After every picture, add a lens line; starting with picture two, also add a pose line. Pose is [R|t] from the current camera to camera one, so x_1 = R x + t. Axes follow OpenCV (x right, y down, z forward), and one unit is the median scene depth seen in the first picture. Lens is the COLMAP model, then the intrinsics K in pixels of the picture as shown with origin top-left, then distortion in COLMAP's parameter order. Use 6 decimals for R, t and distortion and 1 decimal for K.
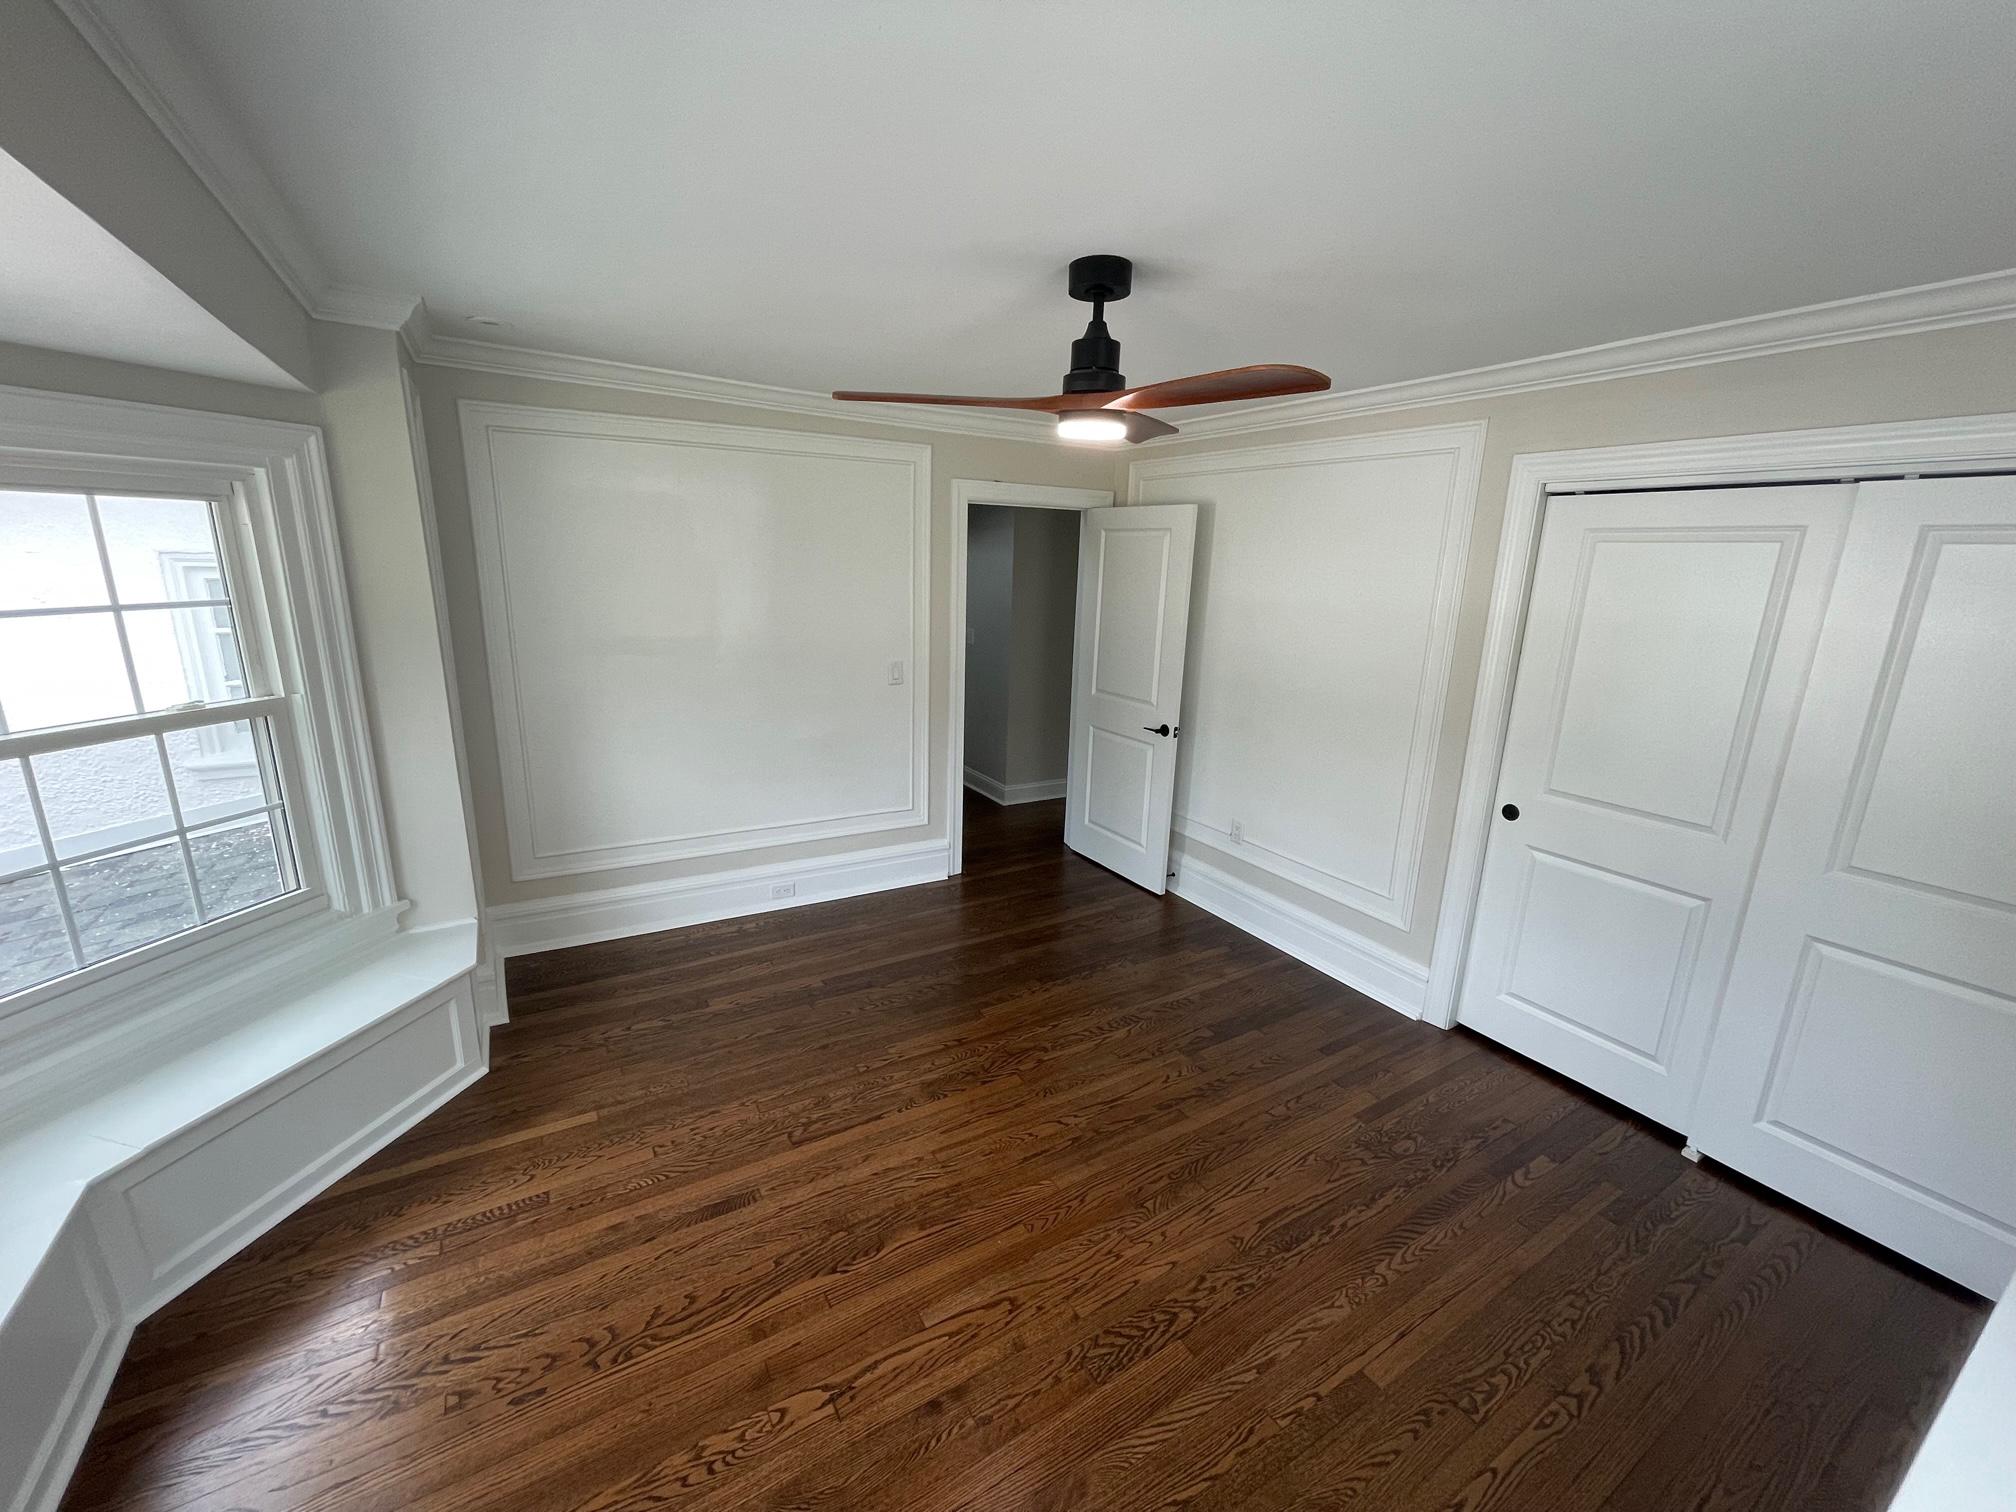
lens RADIAL K [[813.5, 0, 1004.1], [0, 813.5, 755.8], [0, 0, 1]] dist [-0.006855, -0.000119]
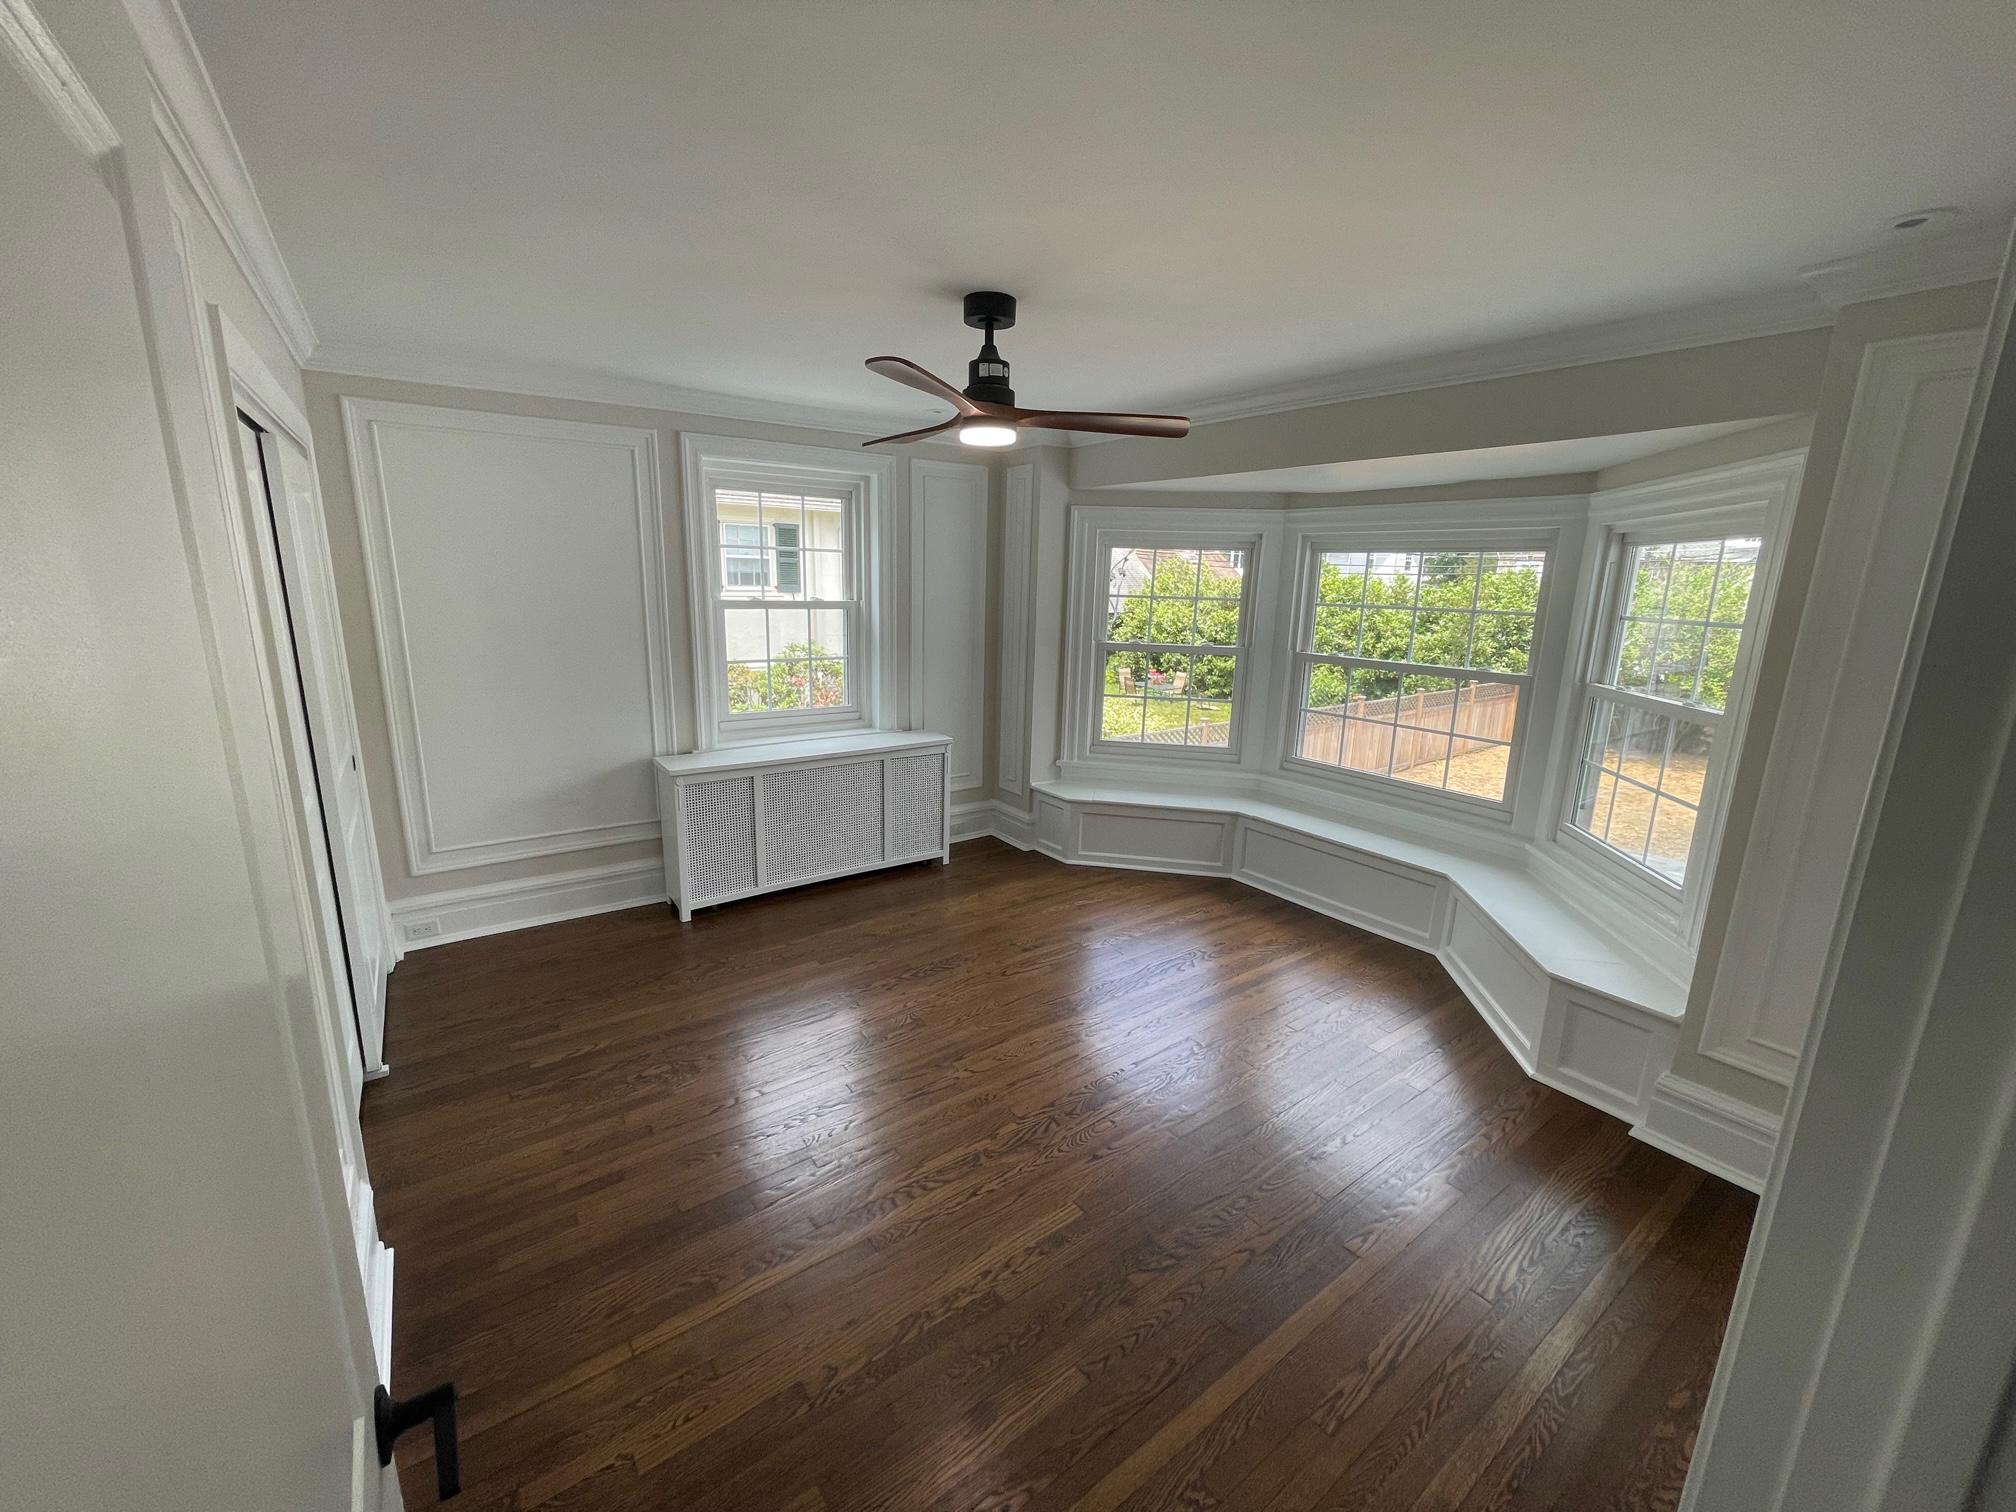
lens RADIAL K [[813.5, 0, 1004.1], [0, 813.5, 755.8], [0, 0, 1]] dist [-0.006855, -0.000119]
pose [[-0.995495, -0.034457, -0.088329, 0.145992], [-0.070237, 0.893808, 0.442916, -0.435903], [0.063688, 0.447125, -0.892201, 1.897809]]
